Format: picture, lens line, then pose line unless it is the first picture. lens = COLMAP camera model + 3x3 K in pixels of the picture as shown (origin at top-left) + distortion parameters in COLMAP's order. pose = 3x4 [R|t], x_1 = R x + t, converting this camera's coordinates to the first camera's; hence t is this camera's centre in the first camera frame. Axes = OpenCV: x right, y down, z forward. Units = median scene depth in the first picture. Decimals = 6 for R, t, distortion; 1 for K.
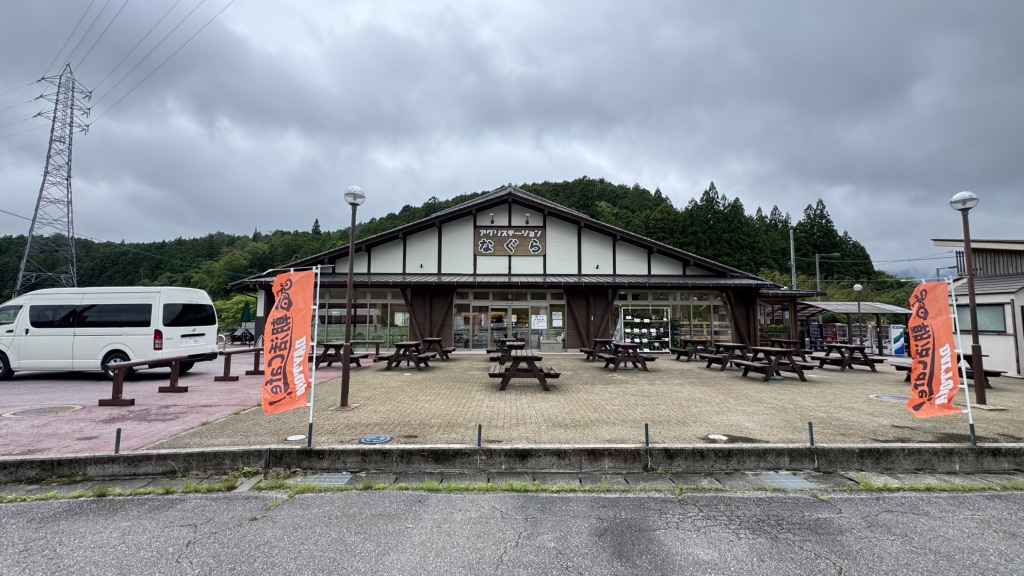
lens RADIAL K [[408.0, 0, 515.0], [0, 408.0, 288.4], [0, 0, 1]] dist [-0.002032, 0.000085]
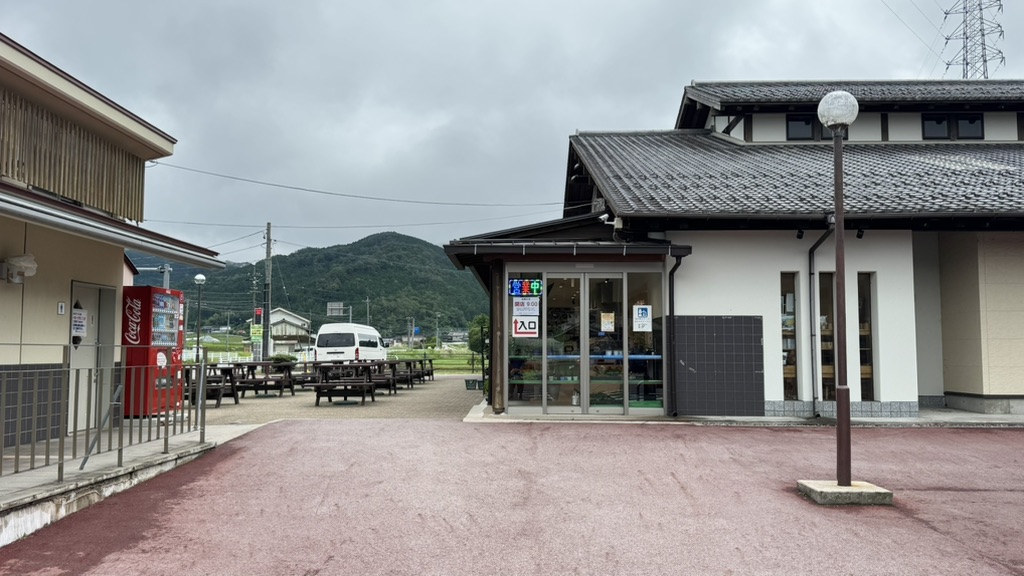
lens RADIAL K [[834.3, 0, 501.4], [0, 834.3, 287.9], [0, 0, 1]] dist [0.084375, -0.031791]
pose [[-0.046516, -0.079764, -0.995728, 1.087781], [0.082048, 0.993134, -0.083389, 0.084273], [0.995542, -0.085576, -0.039652, 0.773462]]
